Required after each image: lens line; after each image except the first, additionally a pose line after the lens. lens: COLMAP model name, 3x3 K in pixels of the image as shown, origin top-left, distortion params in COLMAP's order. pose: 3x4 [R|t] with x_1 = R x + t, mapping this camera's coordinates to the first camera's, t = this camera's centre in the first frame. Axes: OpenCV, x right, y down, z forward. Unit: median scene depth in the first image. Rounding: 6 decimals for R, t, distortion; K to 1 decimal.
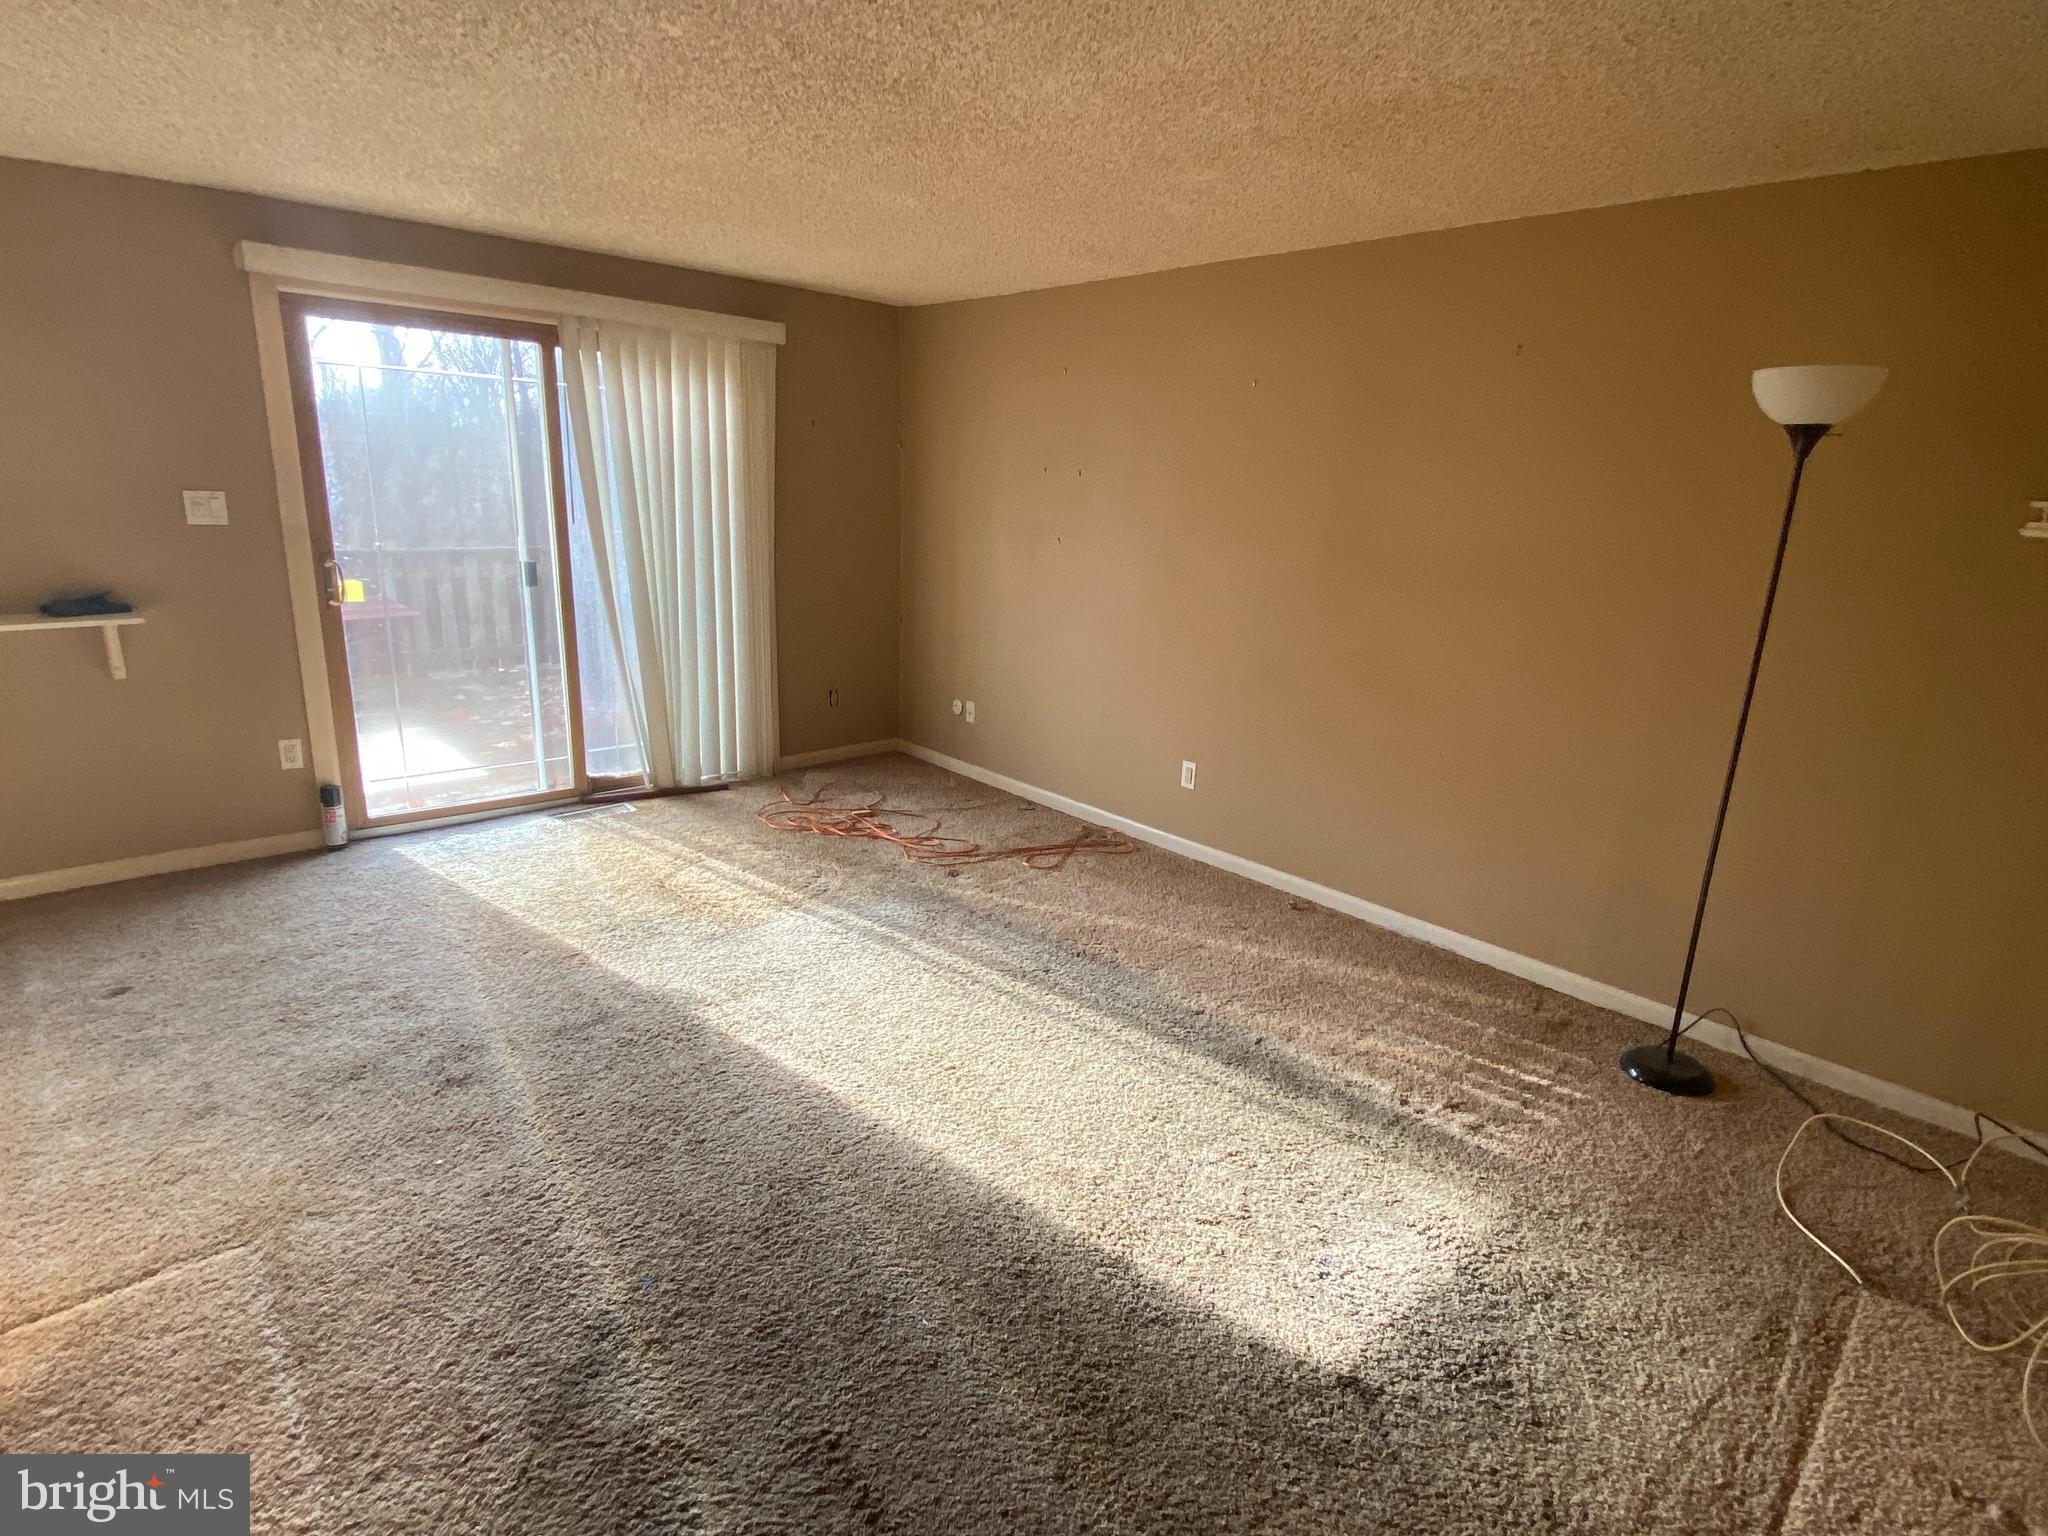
lens RADIAL K [[1024.2, 0, 1017.3], [0, 1024.2, 772.9], [0, 0, 1]] dist [0.020665, -0.001094]
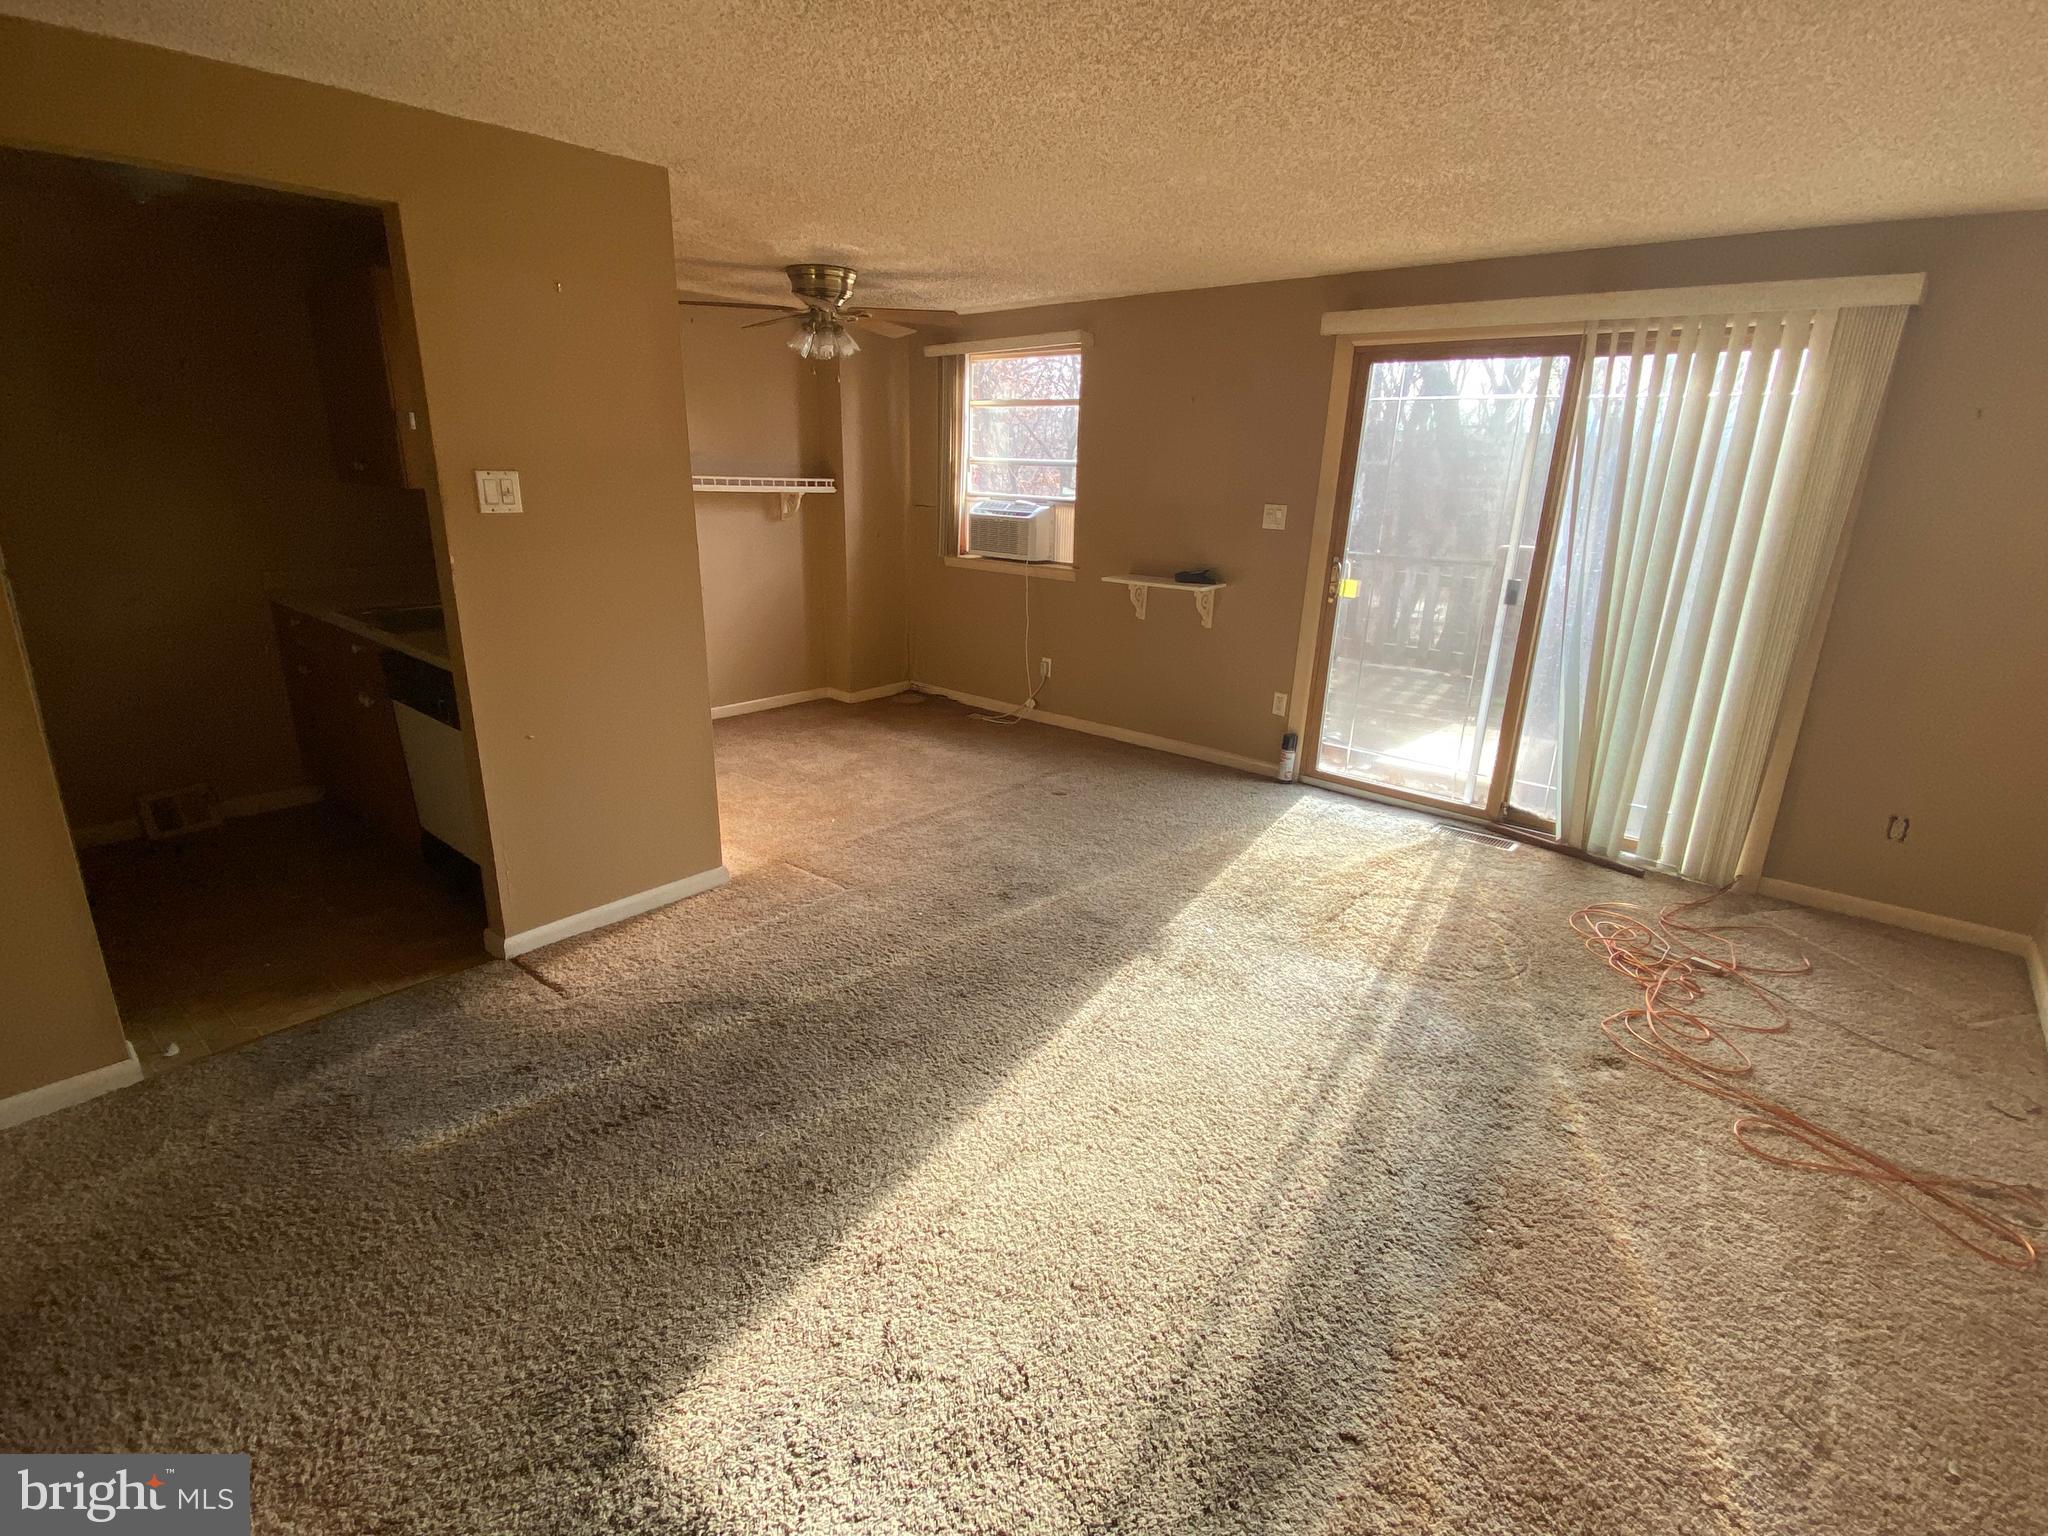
lens RADIAL K [[962.8, 0, 1012.0], [0, 962.8, 766.5], [0, 0, 1]] dist [0.010767, -0.004429]
pose [[0.132620, 0.263168, -0.955591, 0.462454], [-0.293354, 0.931335, 0.215775, -0.110146], [0.946761, 0.251710, 0.200715, 0.455068]]
